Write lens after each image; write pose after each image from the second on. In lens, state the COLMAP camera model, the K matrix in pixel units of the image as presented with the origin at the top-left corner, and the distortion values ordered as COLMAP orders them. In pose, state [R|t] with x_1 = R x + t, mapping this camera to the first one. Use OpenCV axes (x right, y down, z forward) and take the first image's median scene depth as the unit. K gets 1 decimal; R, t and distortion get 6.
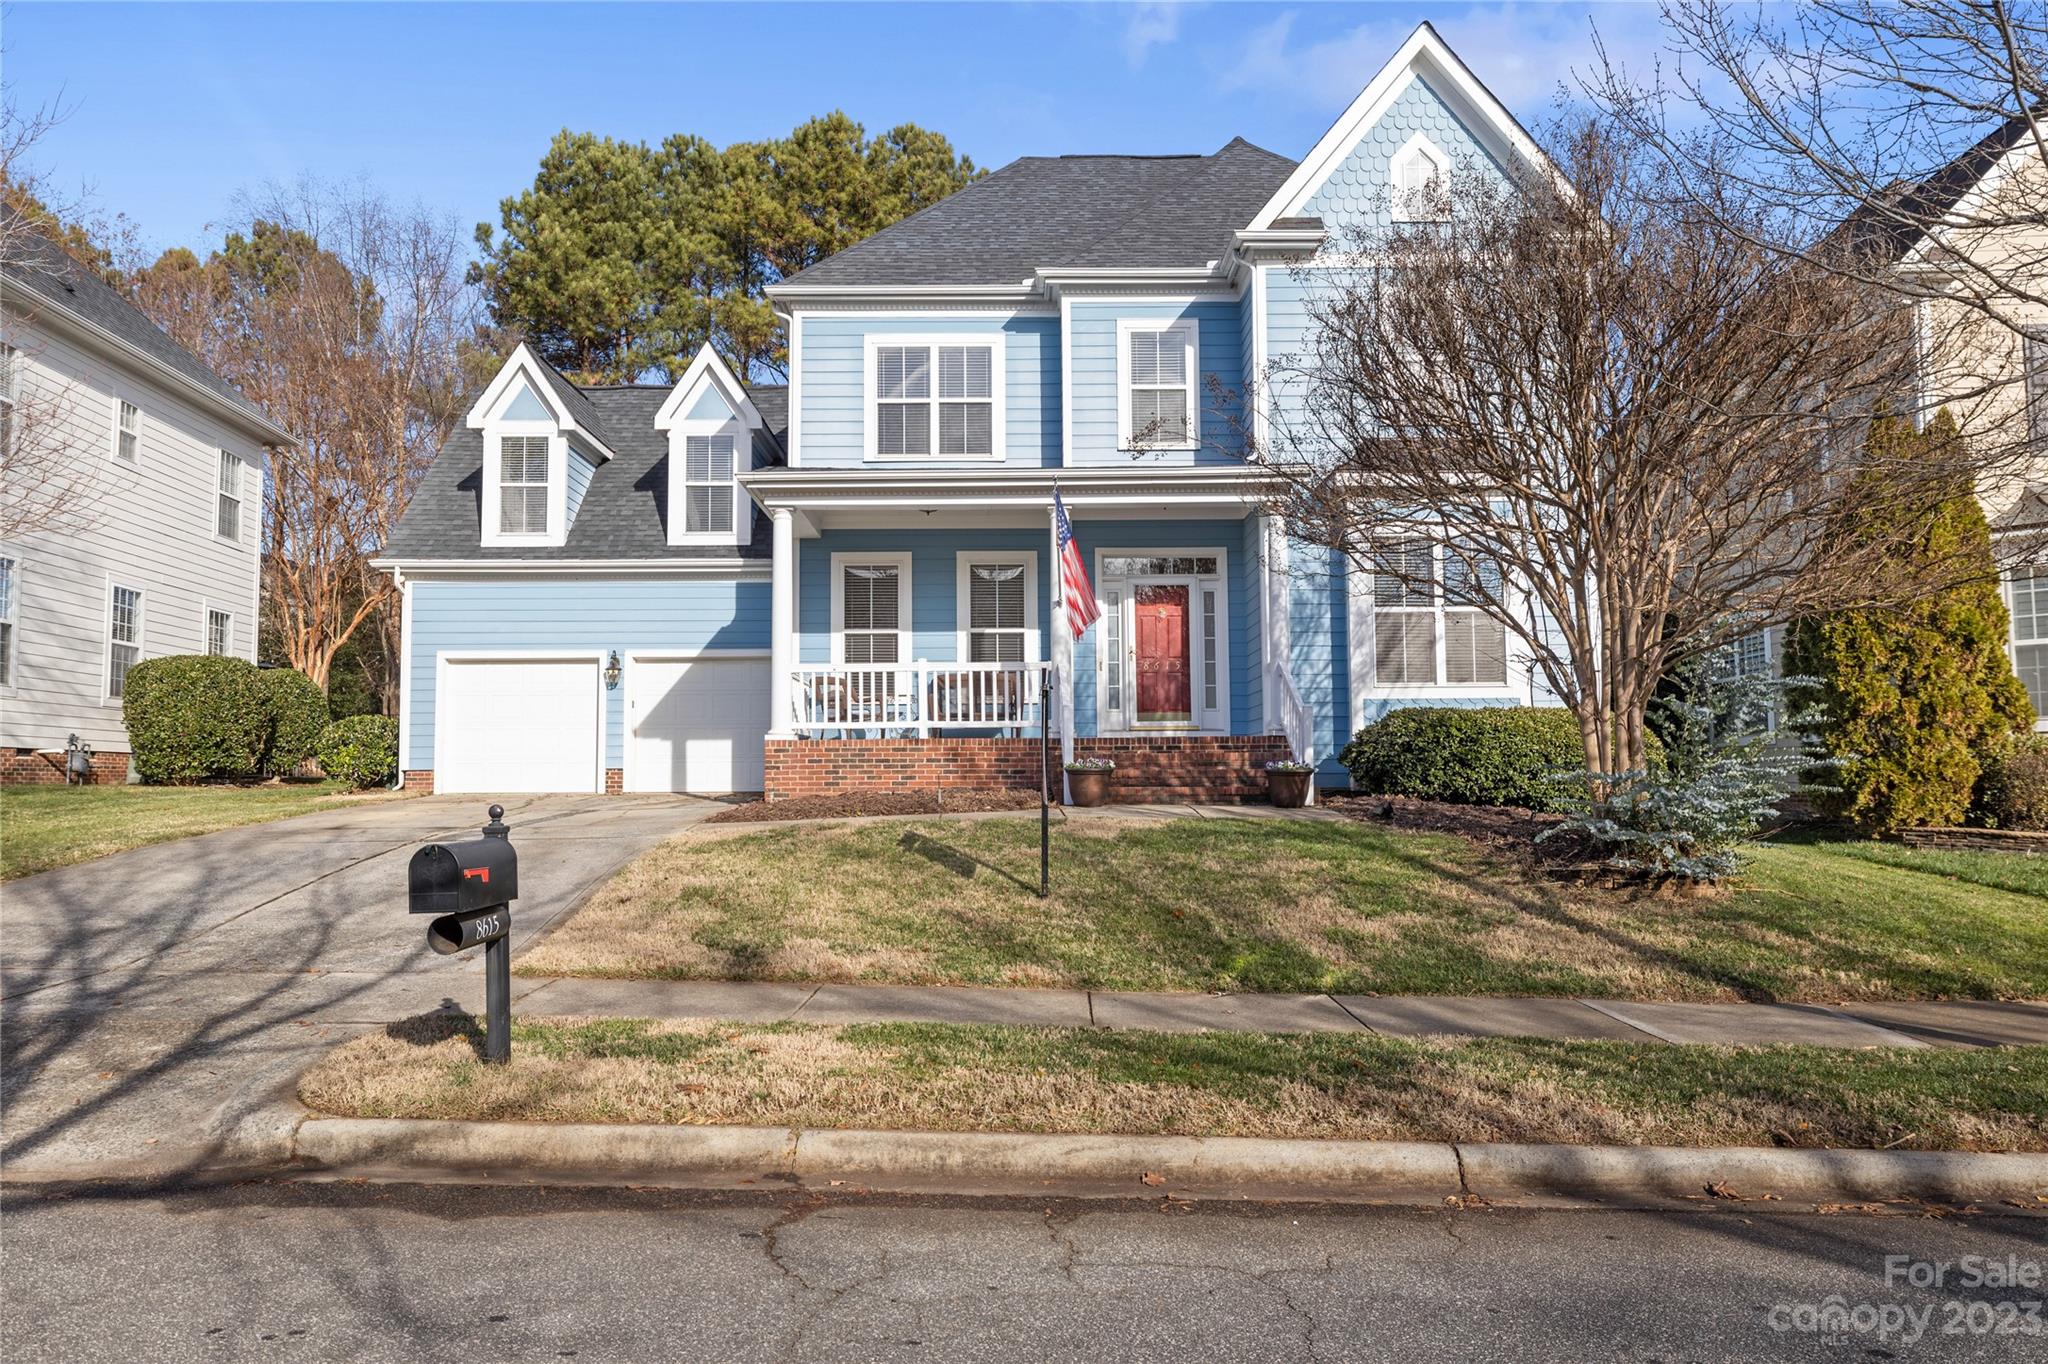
lens RADIAL K [[1320.8, 0, 1024.0], [0, 1320.8, 682.0], [0, 0, 1]] dist [-0.007647, -0.002193]
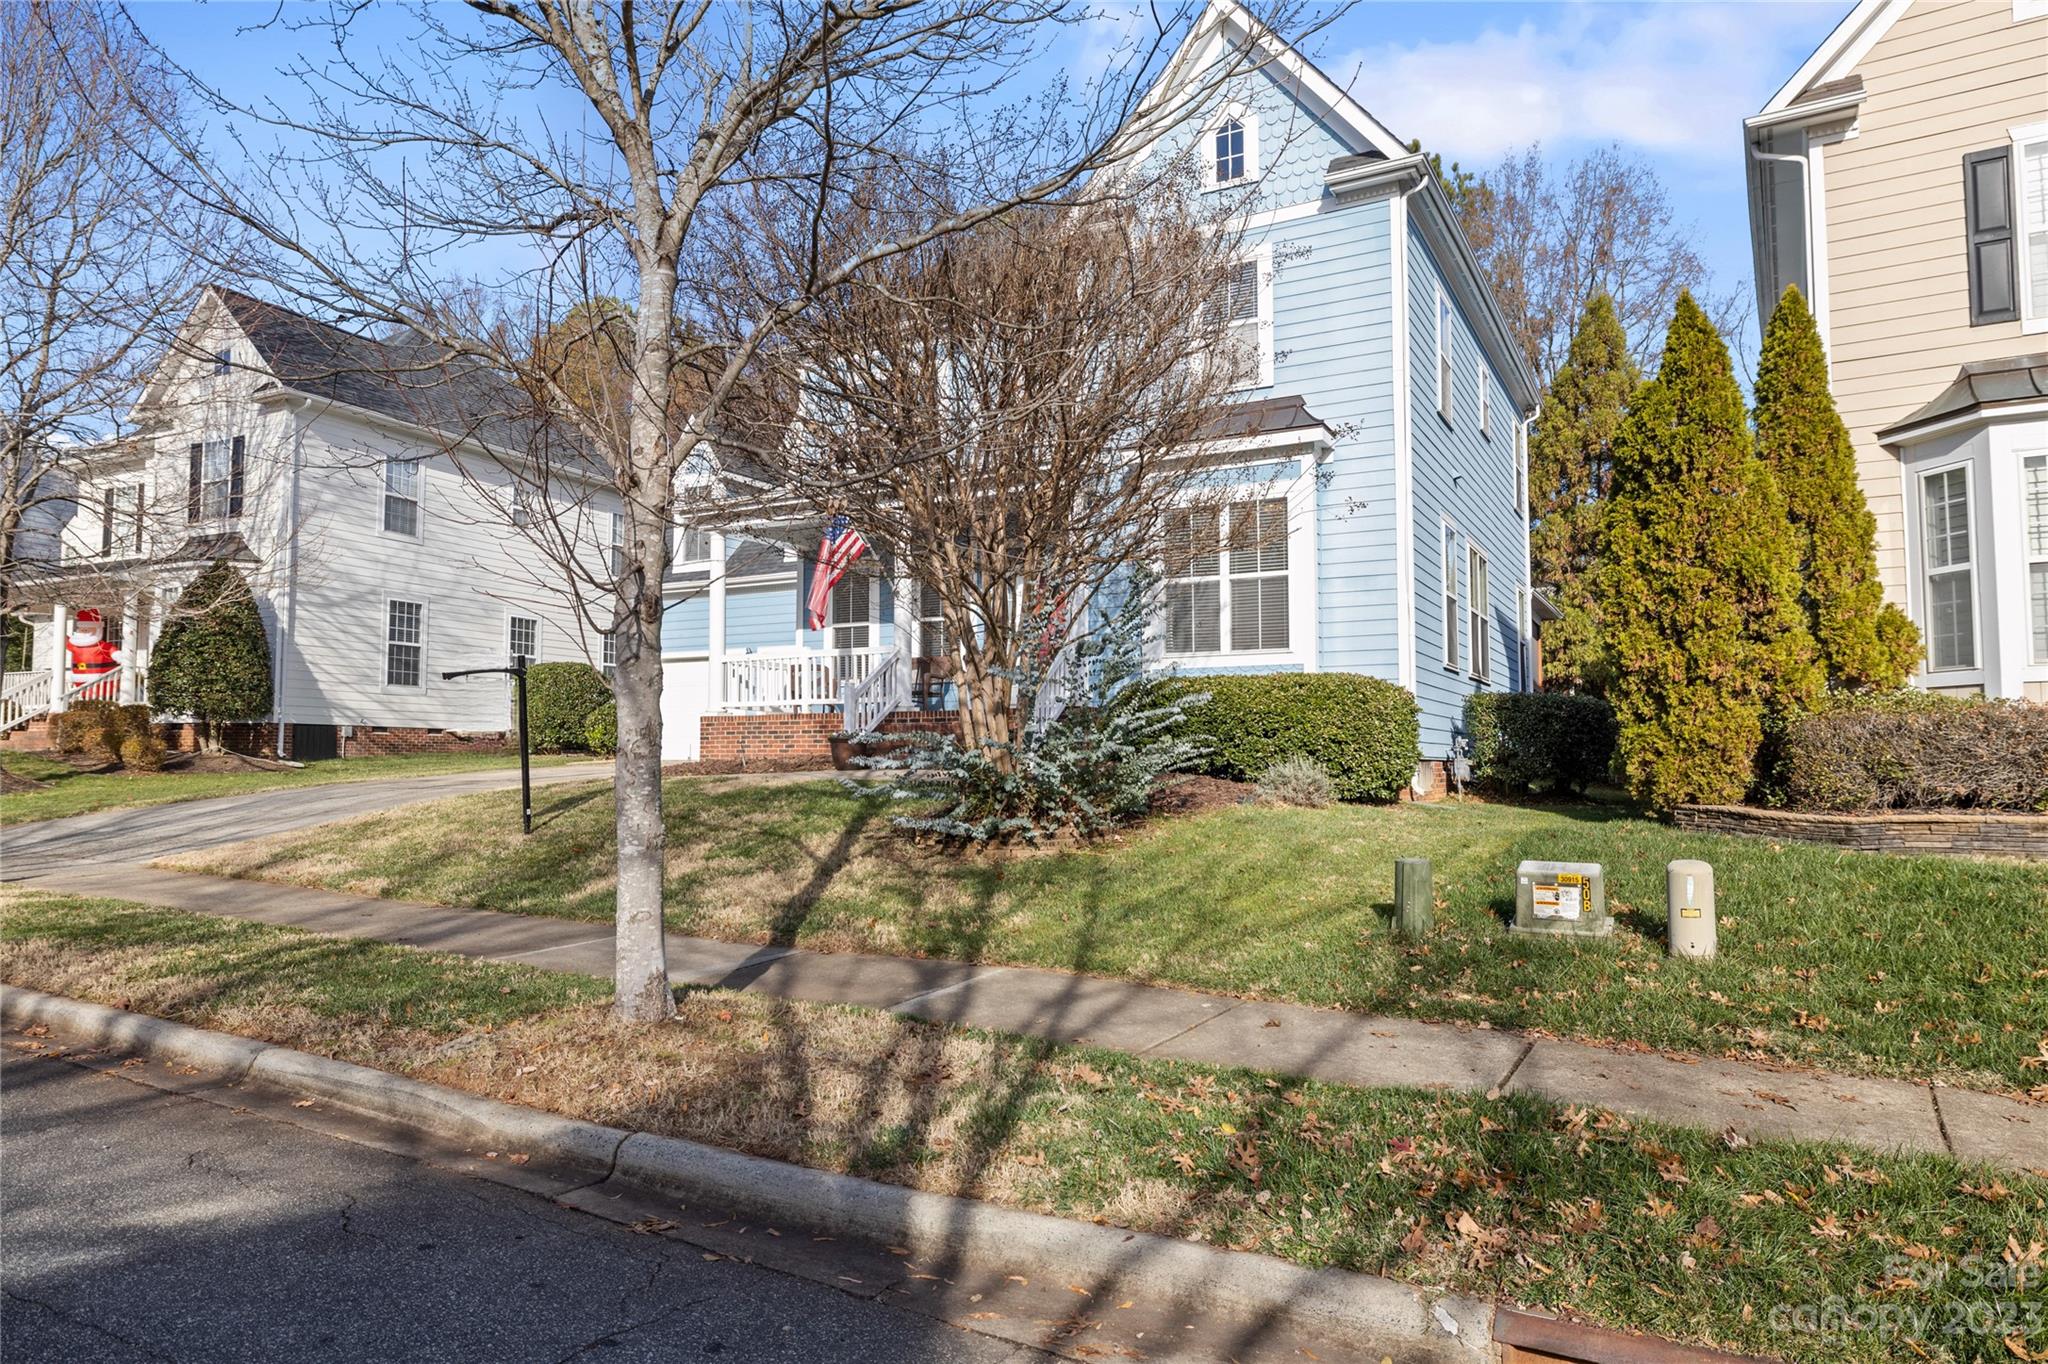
lens RADIAL K [[1300.2, 0, 1024.0], [0, 1300.2, 682.0], [0, 0, 1]] dist [-0.001410, 0.000703]
pose [[0.862377, -0.026880, -0.505552, 0.597276], [0.036667, 0.999283, 0.009416, 0.008223], [0.504937, -0.026657, 0.862745, 0.064027]]
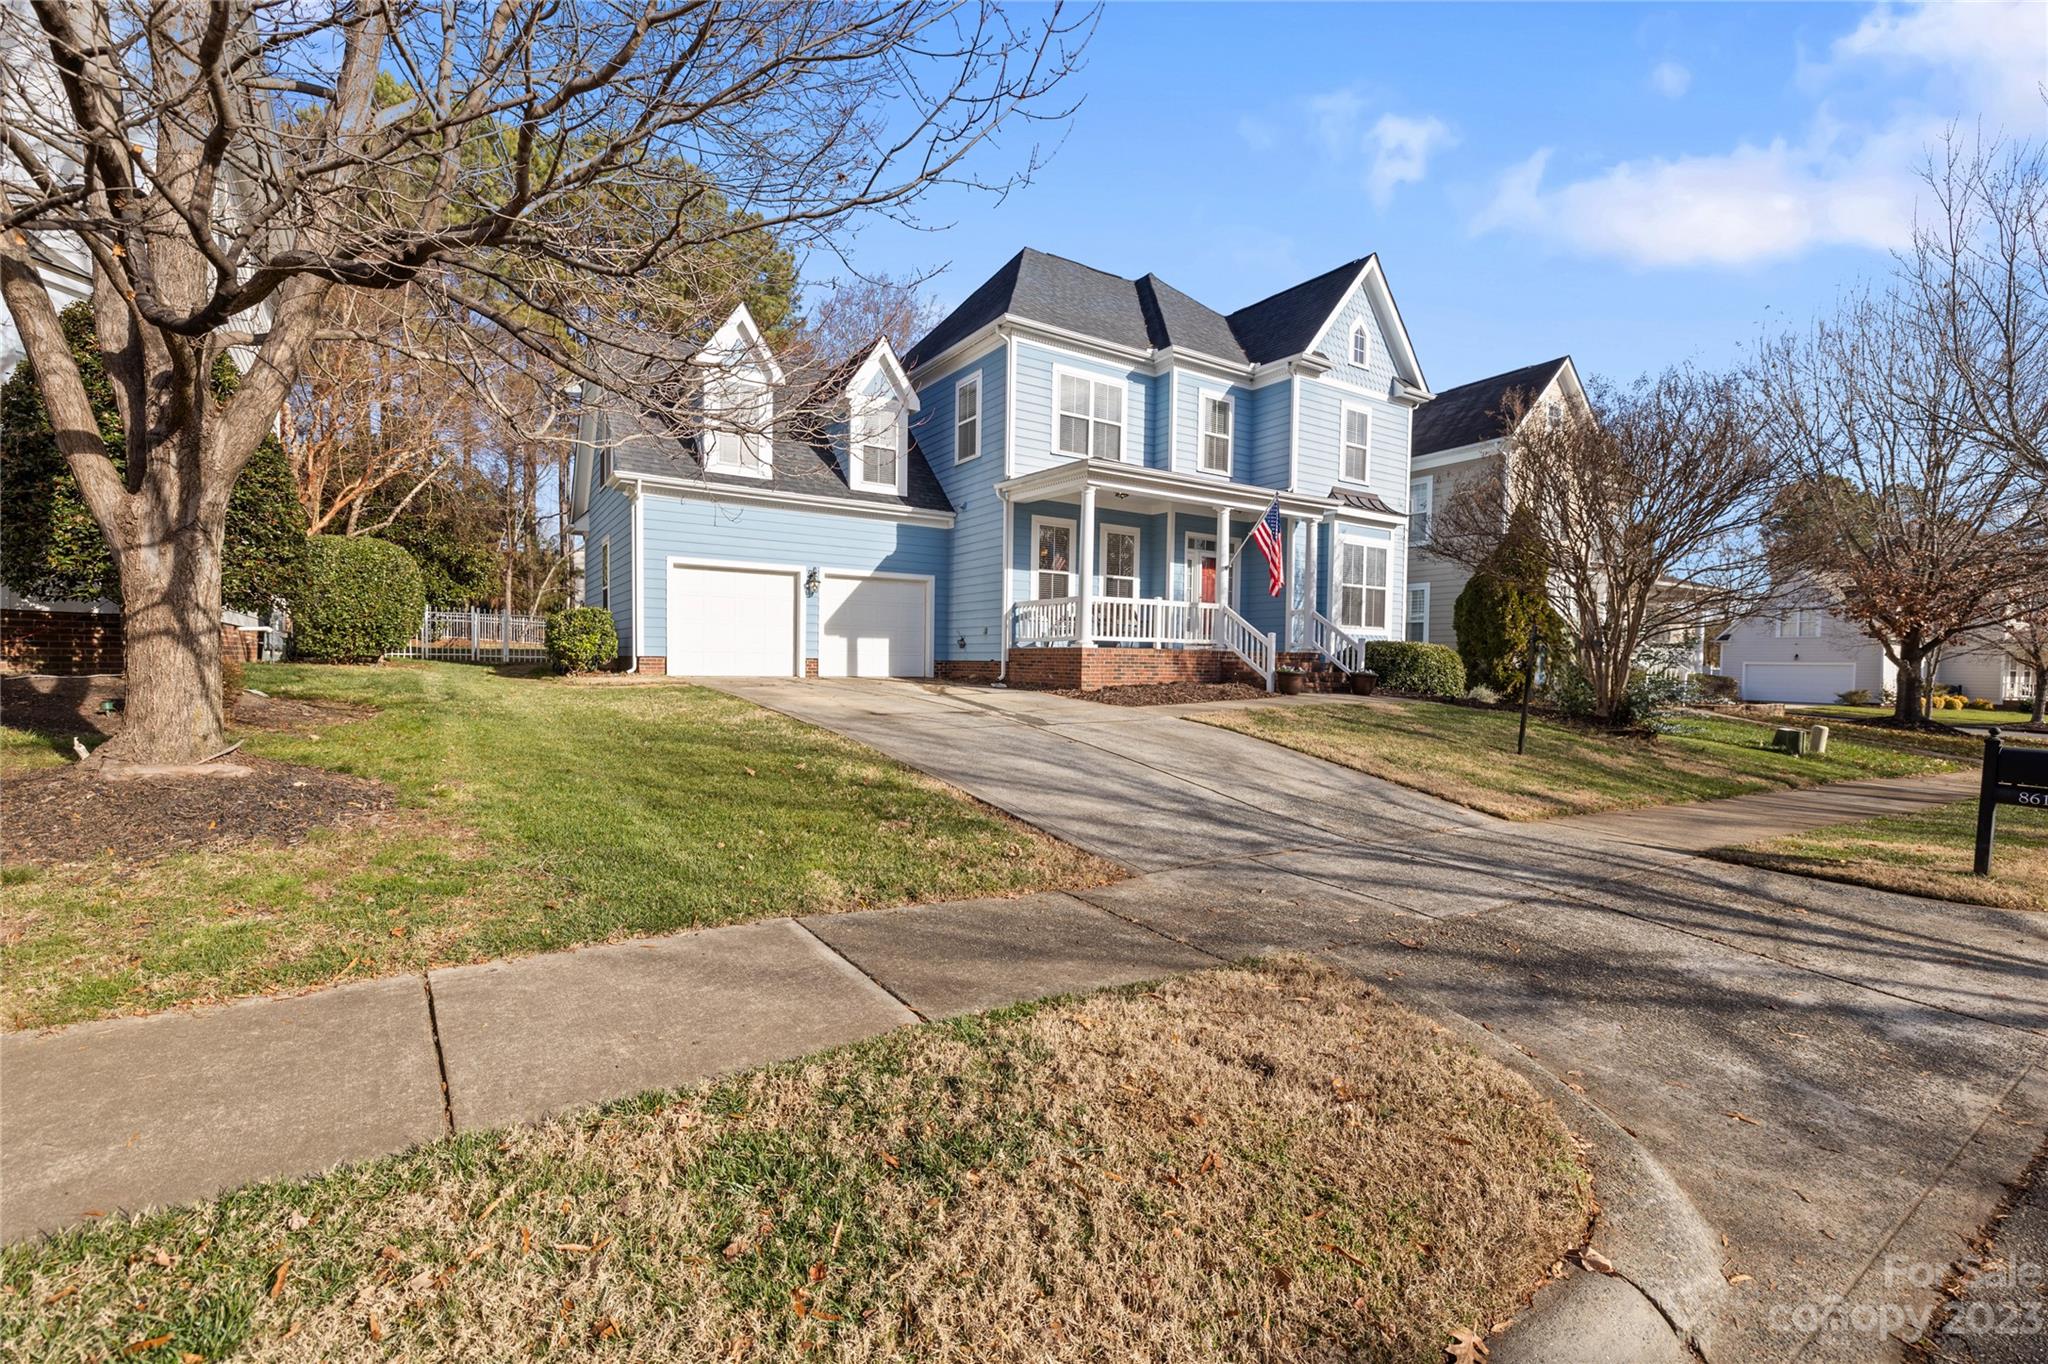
lens RADIAL K [[846.1, 0, 1024.0], [0, 846.1, 682.0], [0, 0, 1]] dist [-0.000099, 0.000008]
pose [[0.855890, 0.007548, 0.517102, -0.621240], [-0.060870, 0.994414, 0.086235, 0.004341], [-0.513563, -0.105284, 0.851568, 0.194379]]
